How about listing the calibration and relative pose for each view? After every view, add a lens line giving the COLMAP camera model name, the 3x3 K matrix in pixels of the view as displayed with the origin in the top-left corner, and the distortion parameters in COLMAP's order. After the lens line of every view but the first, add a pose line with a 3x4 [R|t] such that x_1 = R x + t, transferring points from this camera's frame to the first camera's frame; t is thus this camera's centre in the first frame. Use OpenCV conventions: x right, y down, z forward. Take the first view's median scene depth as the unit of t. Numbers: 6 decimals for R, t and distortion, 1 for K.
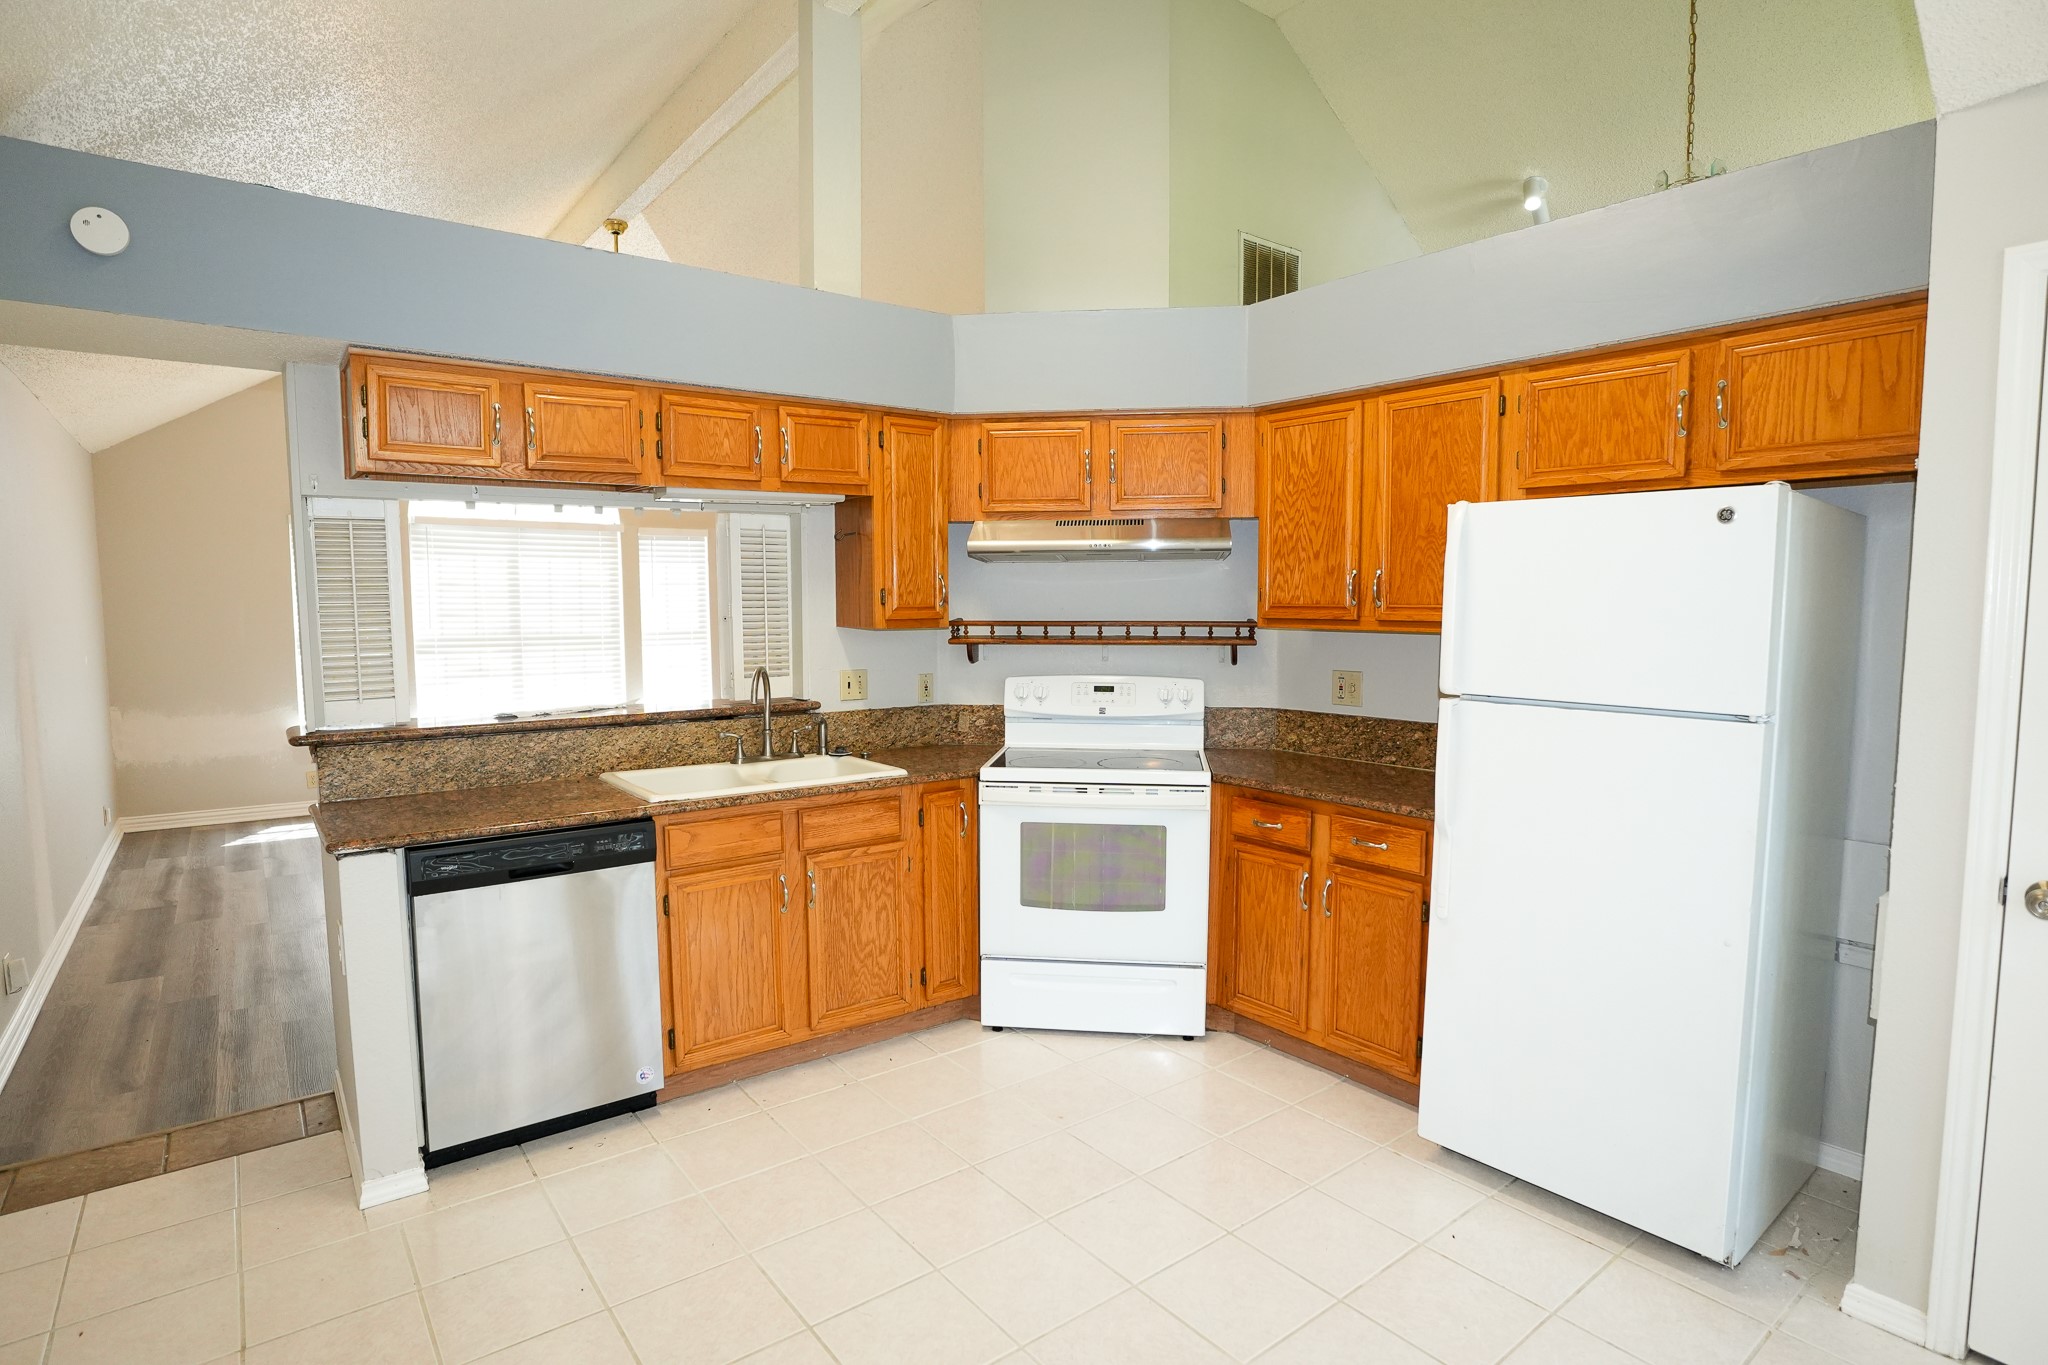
lens RADIAL K [[1049.3, 0, 1029.6], [0, 1049.3, 686.5], [0, 0, 1]] dist [-0.042783, 0.007631]
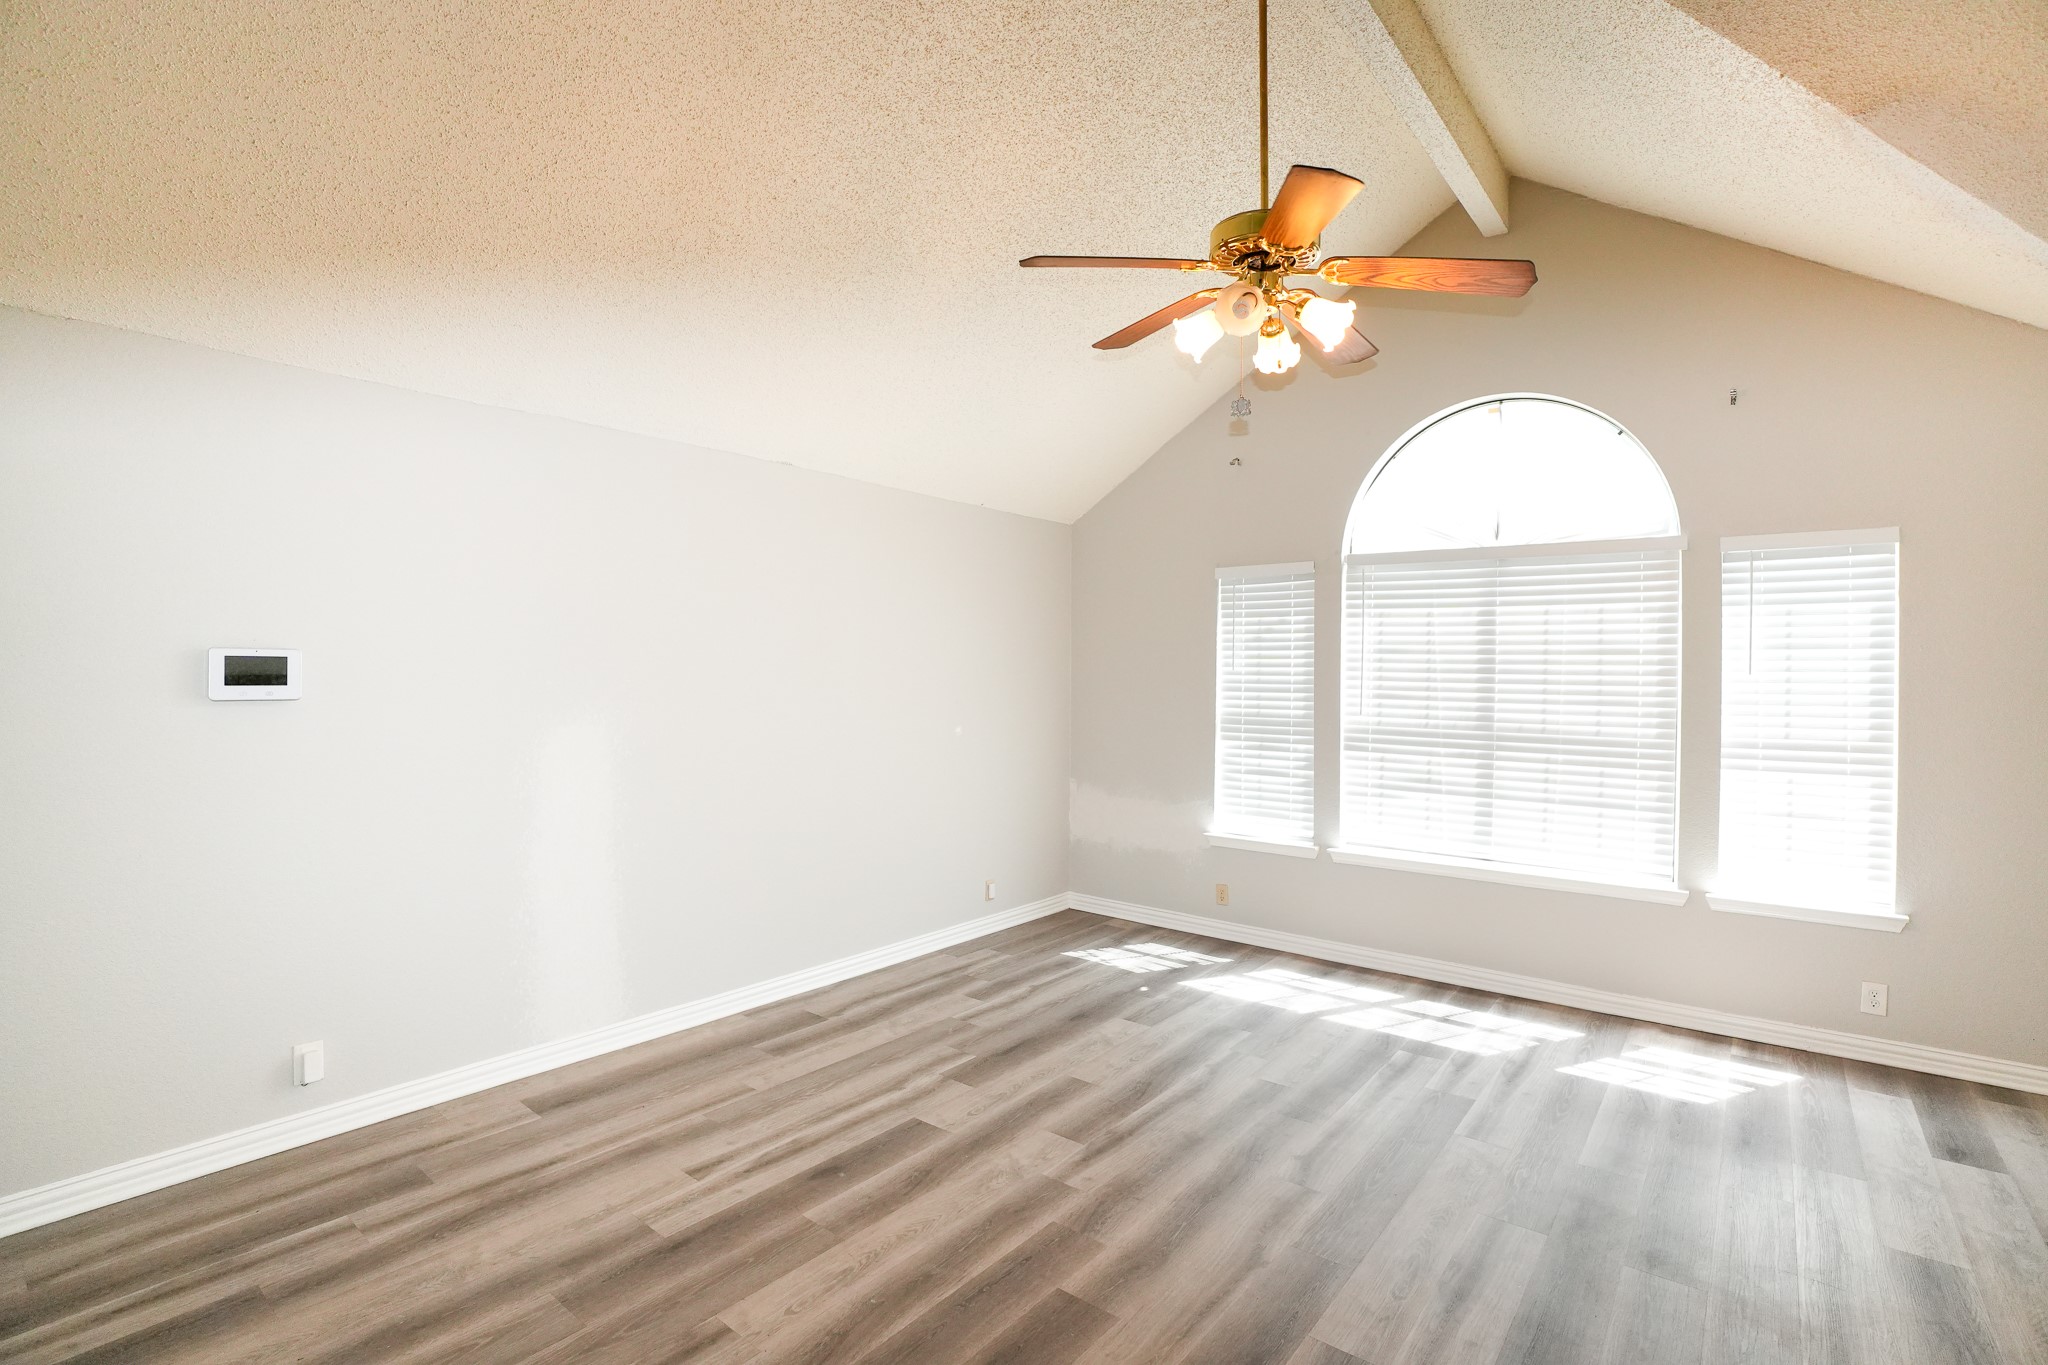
lens RADIAL K [[953.4, 0, 1033.6], [0, 953.4, 674.4], [0, 0, 1]] dist [-0.048312, 0.003488]
pose [[0.242509, 0.004781, -0.970137, -0.025080], [-0.088613, 0.995917, -0.017243, -0.109035], [0.966094, 0.090148, 0.241943, 1.311050]]
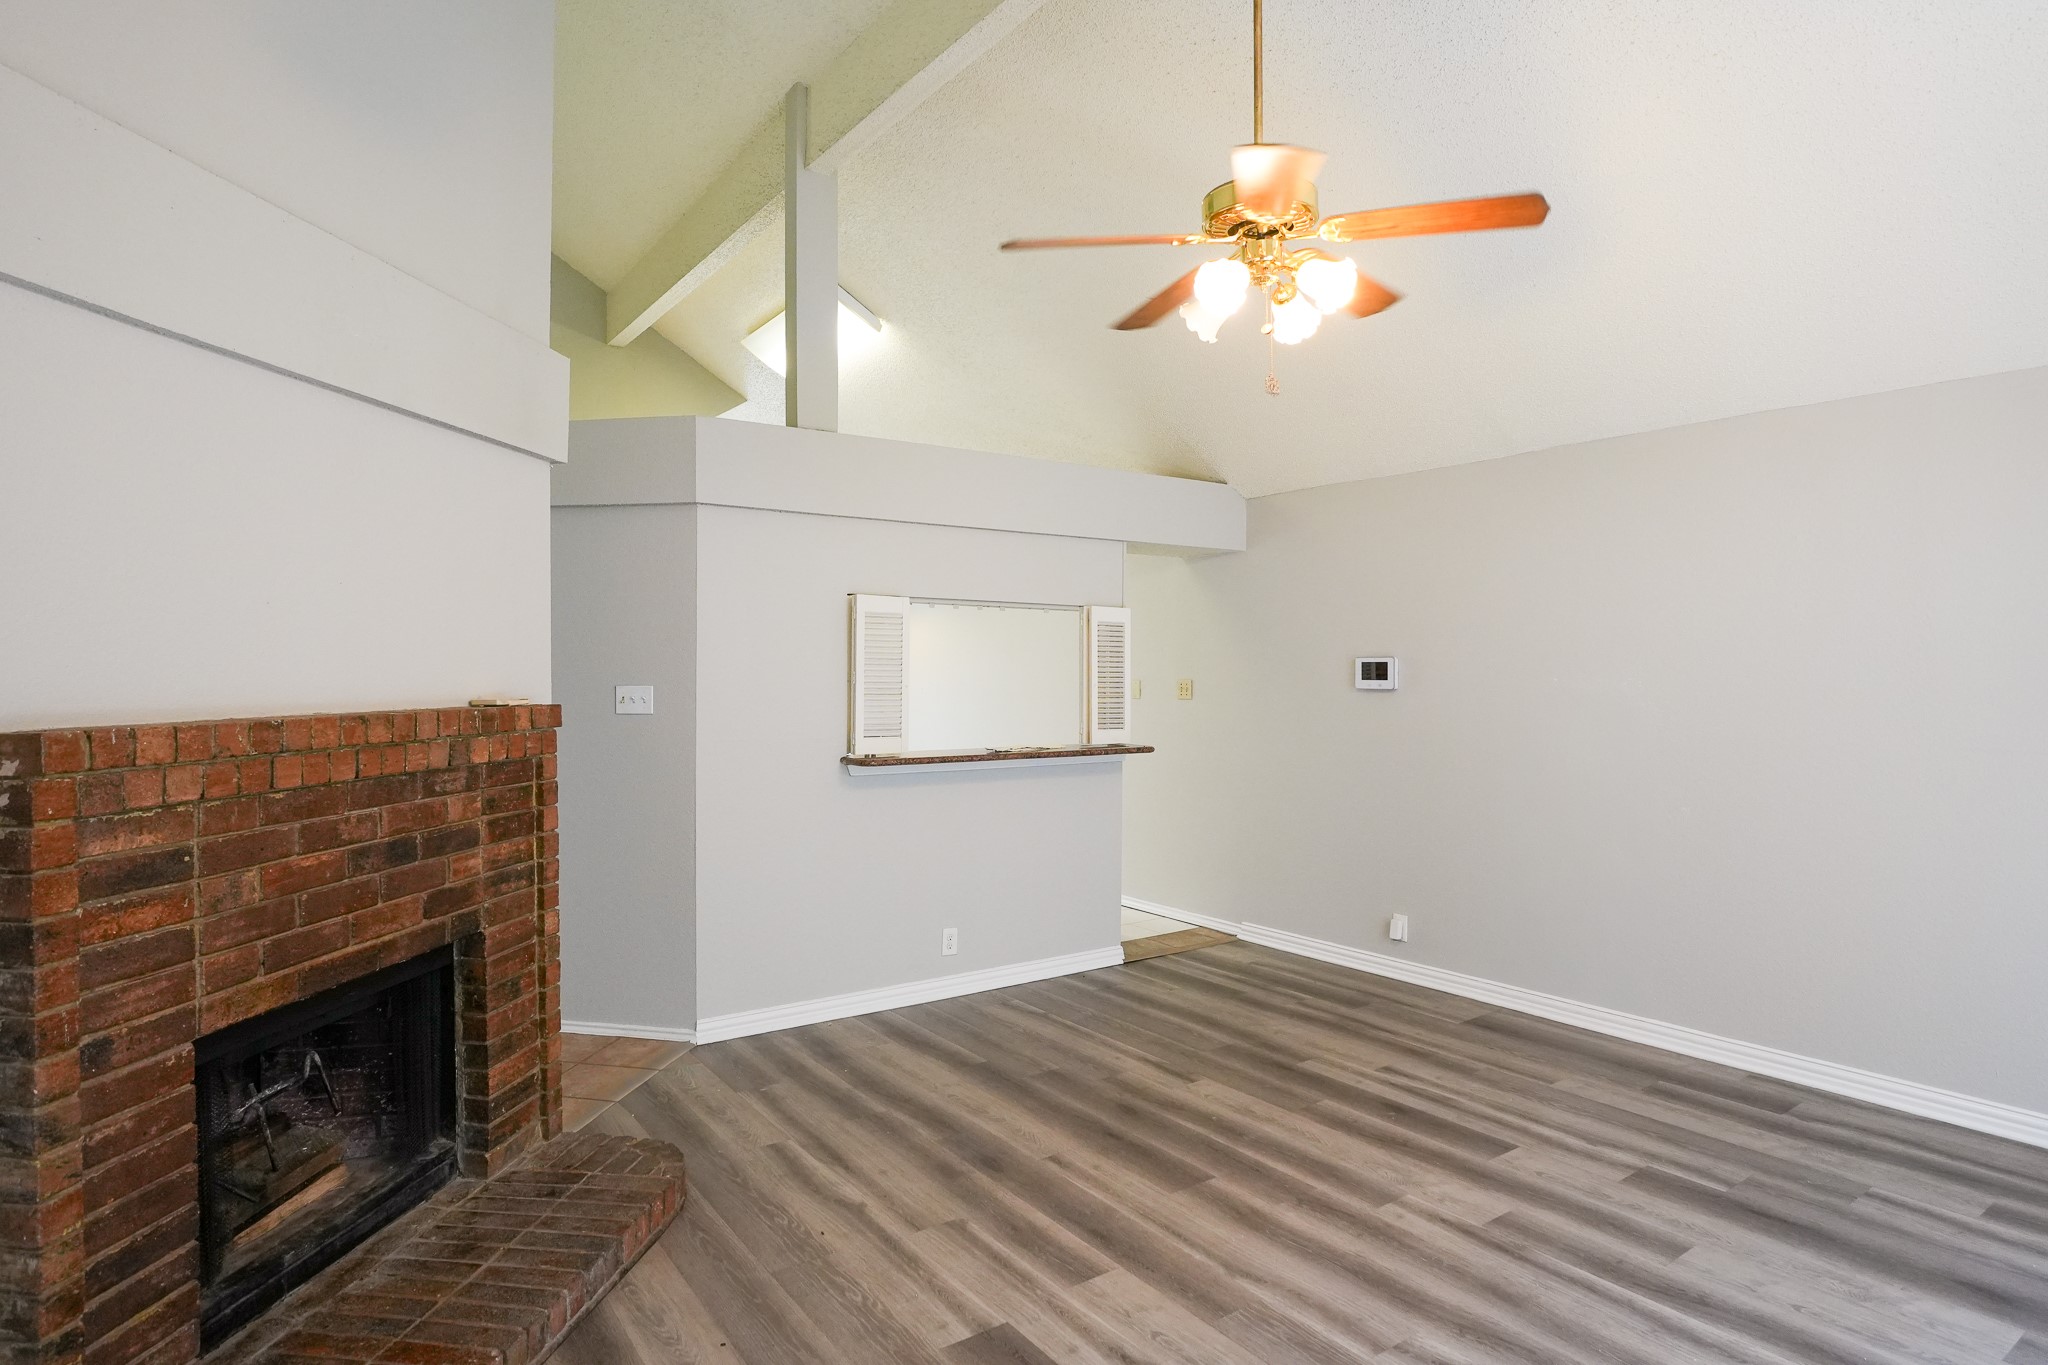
lens RADIAL K [[1127.6, 0, 1019.4], [0, 1127.6, 664.2], [0, 0, 1]] dist [-0.038083, 0.010038]
pose [[-0.998811, 0.001653, 0.048715, -0.509445], [0.005299, 0.997183, 0.074814, -0.191520], [-0.048454, 0.074983, -0.996007, 2.382097]]
